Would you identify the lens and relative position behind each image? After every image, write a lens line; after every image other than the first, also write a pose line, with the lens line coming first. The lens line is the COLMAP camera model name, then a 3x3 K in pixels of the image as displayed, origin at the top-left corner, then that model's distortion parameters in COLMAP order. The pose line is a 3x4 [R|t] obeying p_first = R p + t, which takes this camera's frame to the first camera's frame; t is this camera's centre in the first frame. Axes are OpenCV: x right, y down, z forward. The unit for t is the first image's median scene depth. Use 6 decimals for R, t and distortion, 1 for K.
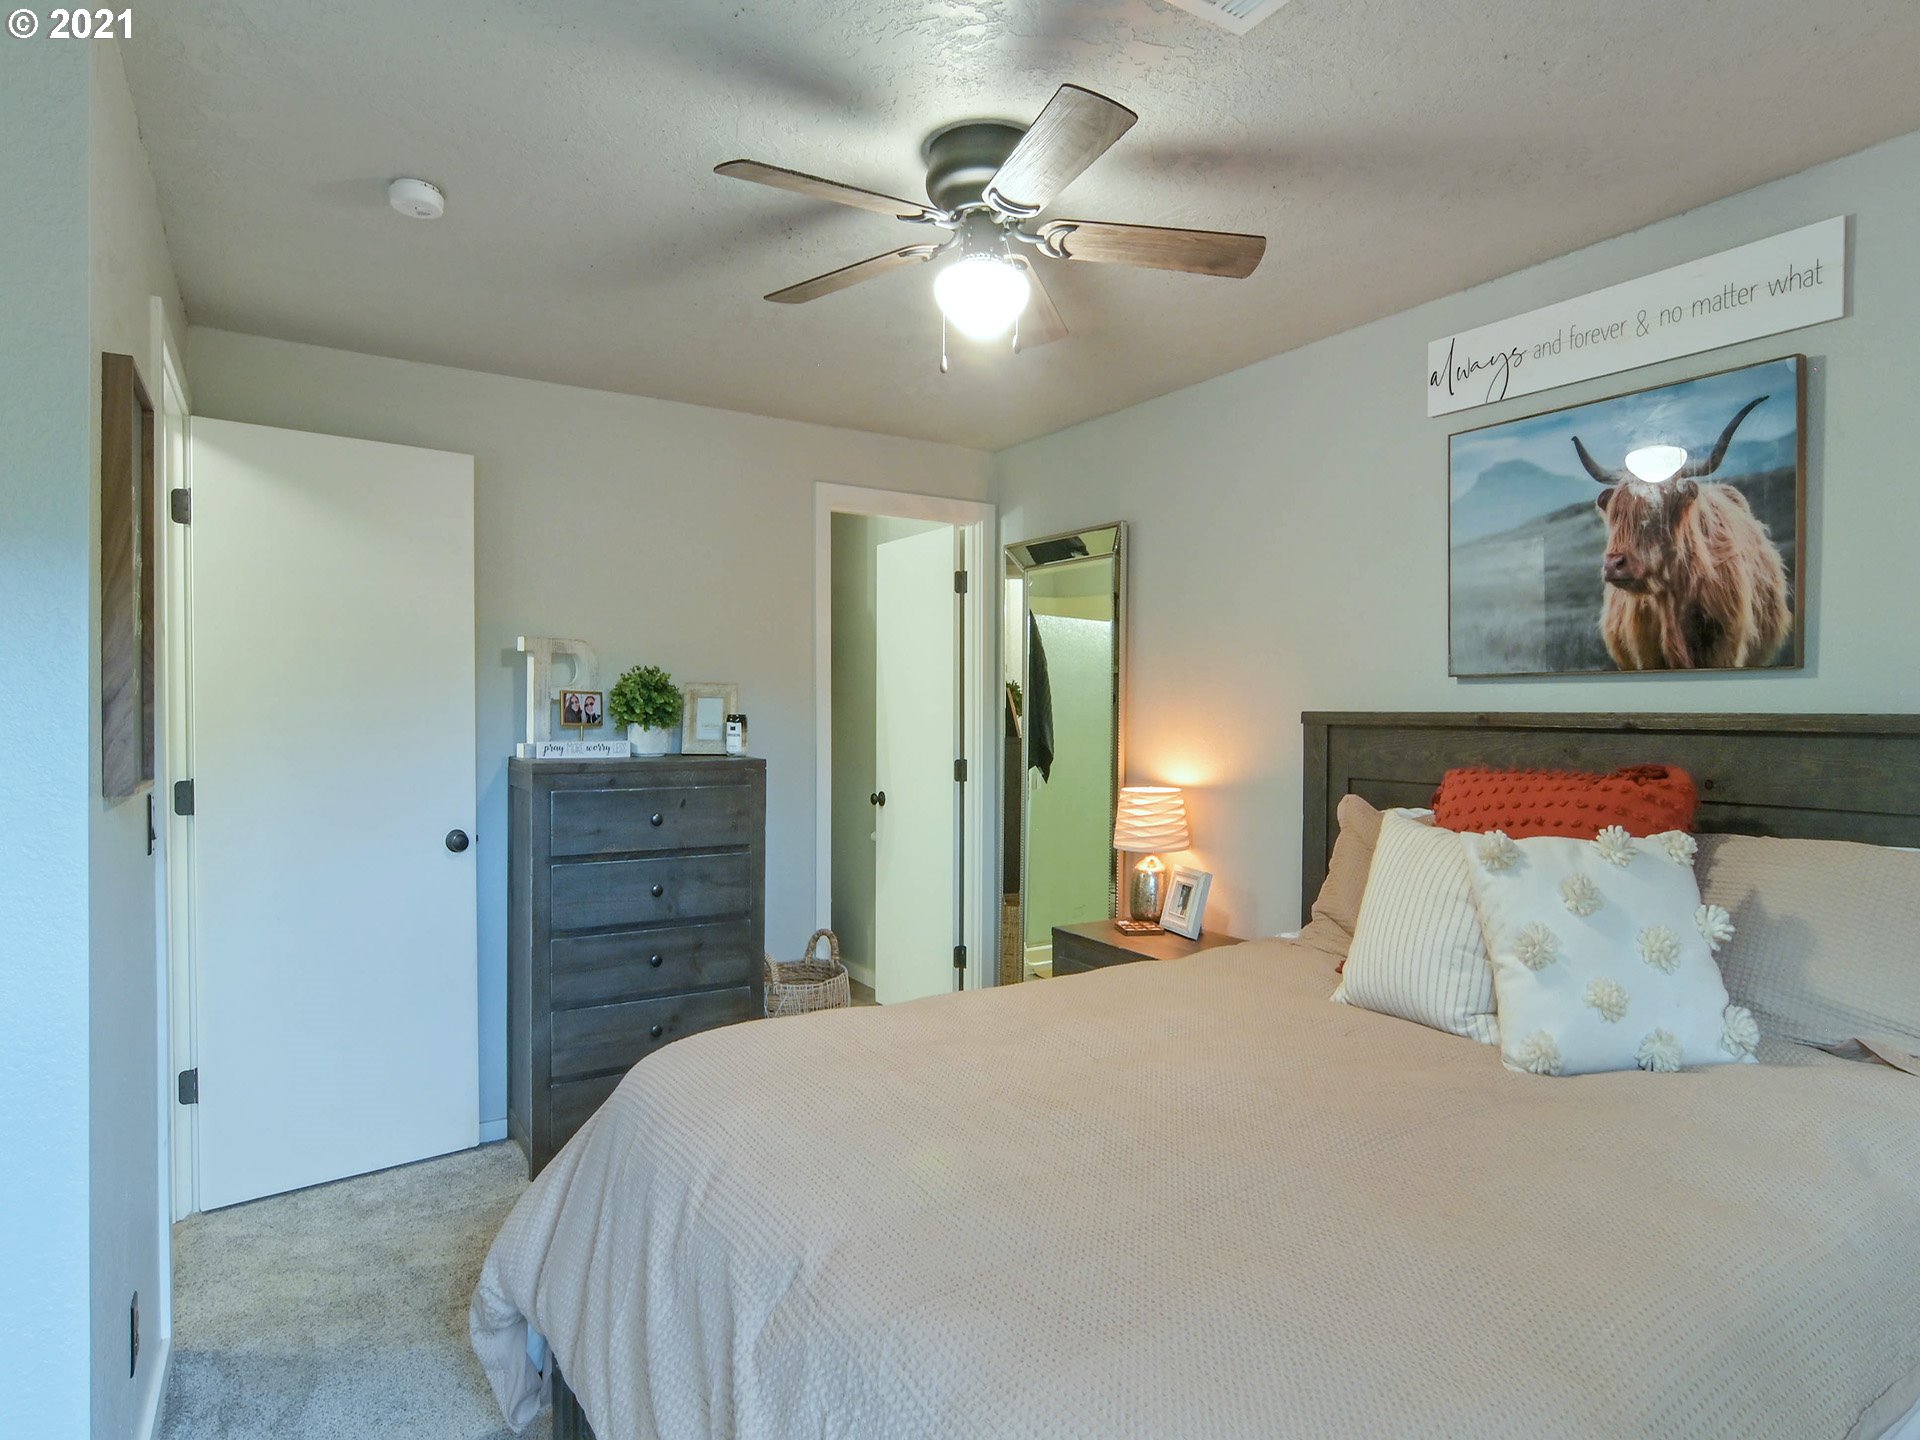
lens RADIAL K [[1066.1, 0, 959.4], [0, 1066.1, 731.1], [0, 0, 1]] dist [-0.019017, 0.003391]
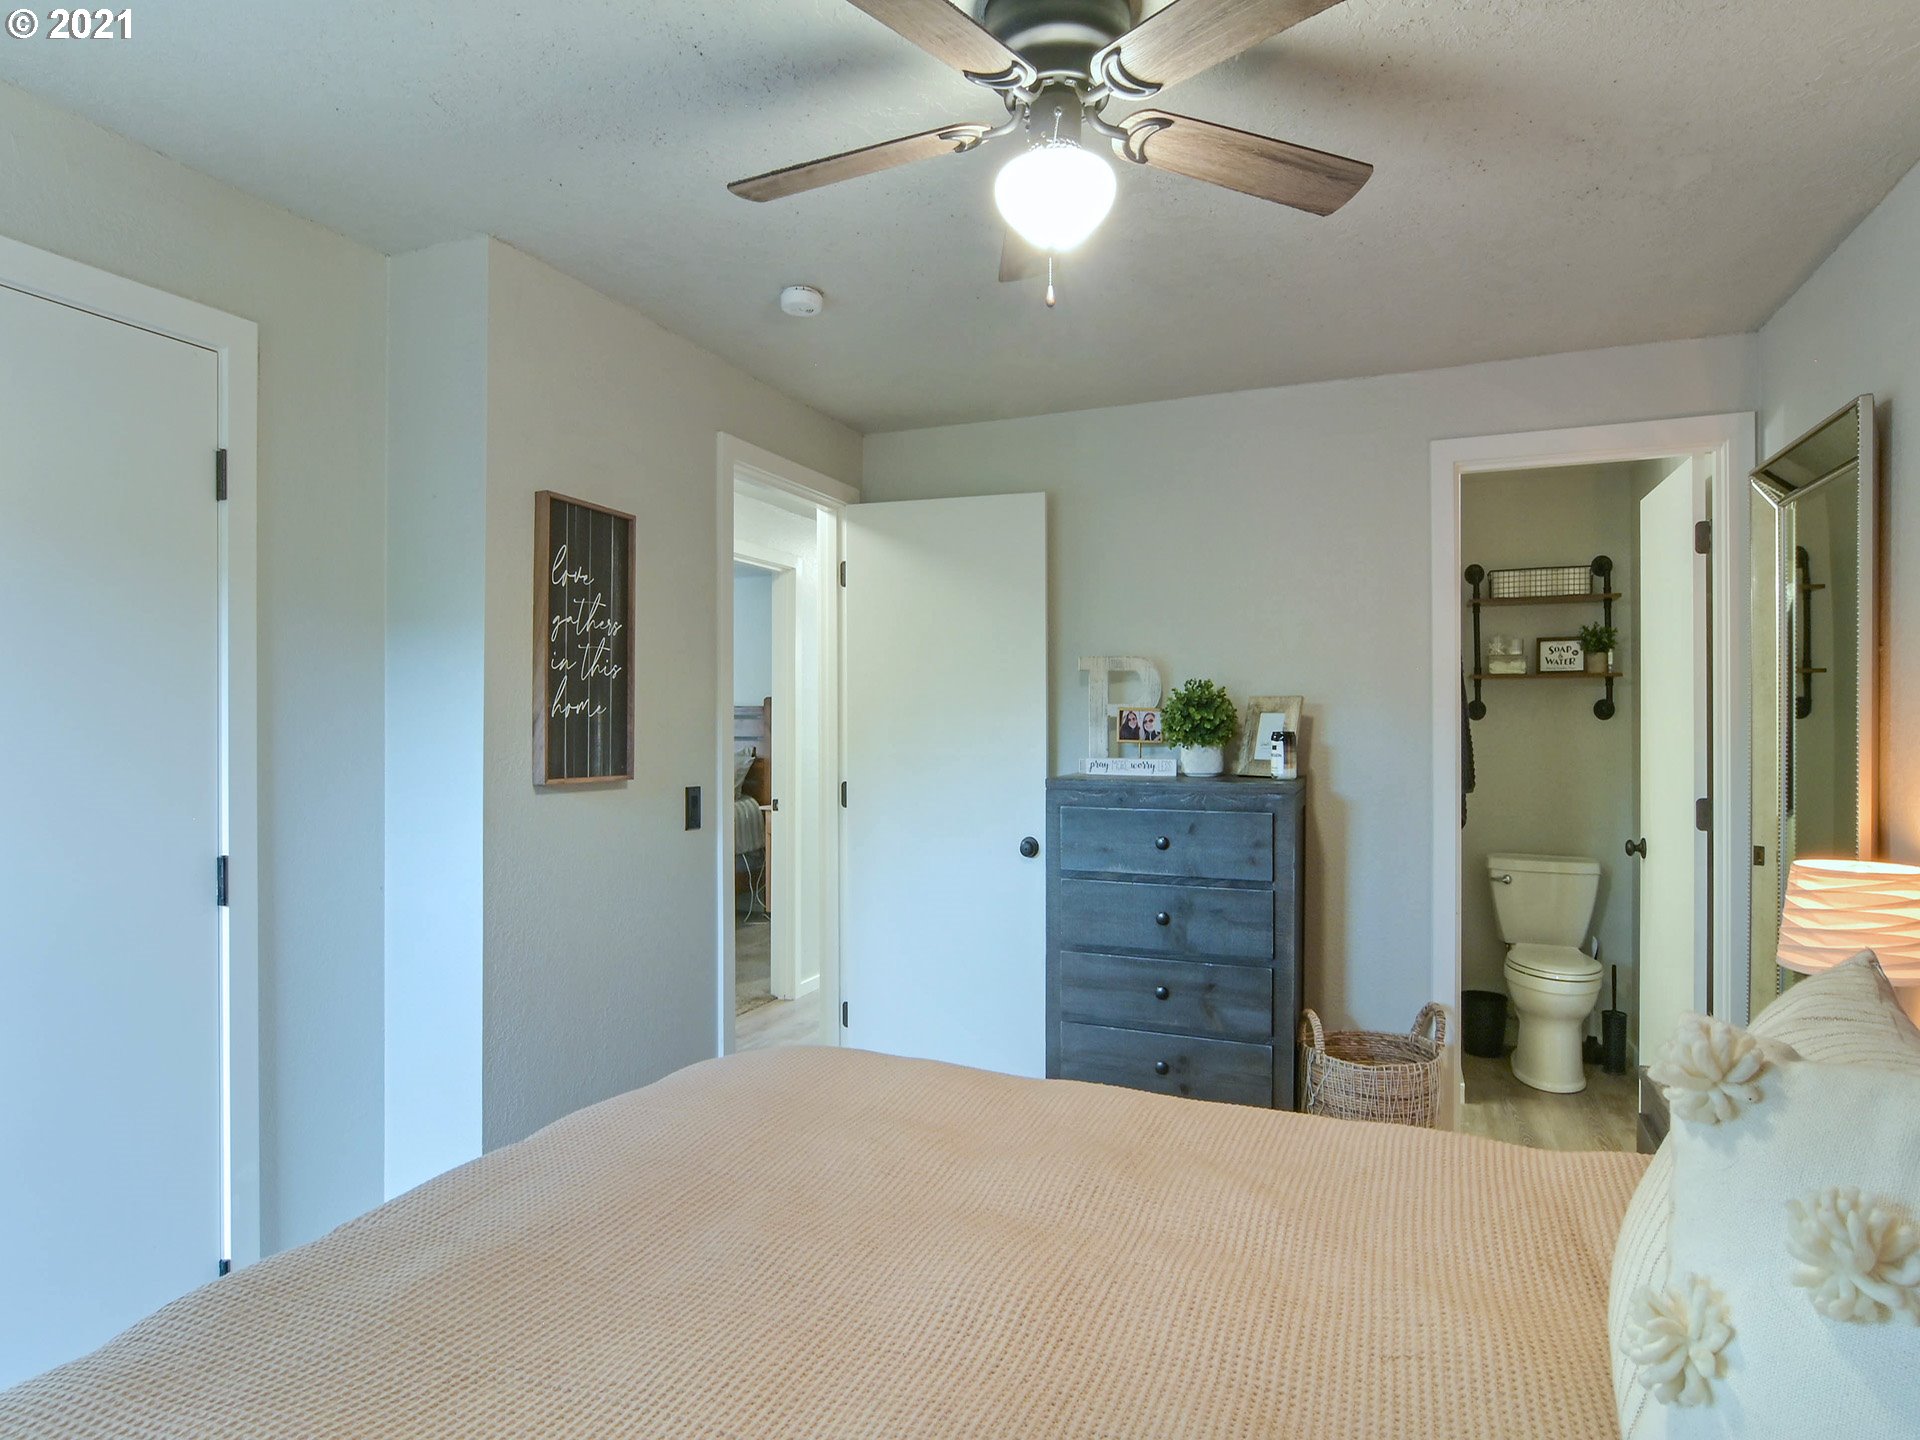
lens RADIAL K [[1066.1, 0, 959.4], [0, 1066.1, 731.1], [0, 0, 1]] dist [-0.019017, 0.003391]
pose [[0.568491, 0.000045, -0.822690, 0.373293], [-0.013513, 0.999866, -0.009283, -0.004662], [0.822579, 0.016394, 0.568415, 0.301949]]
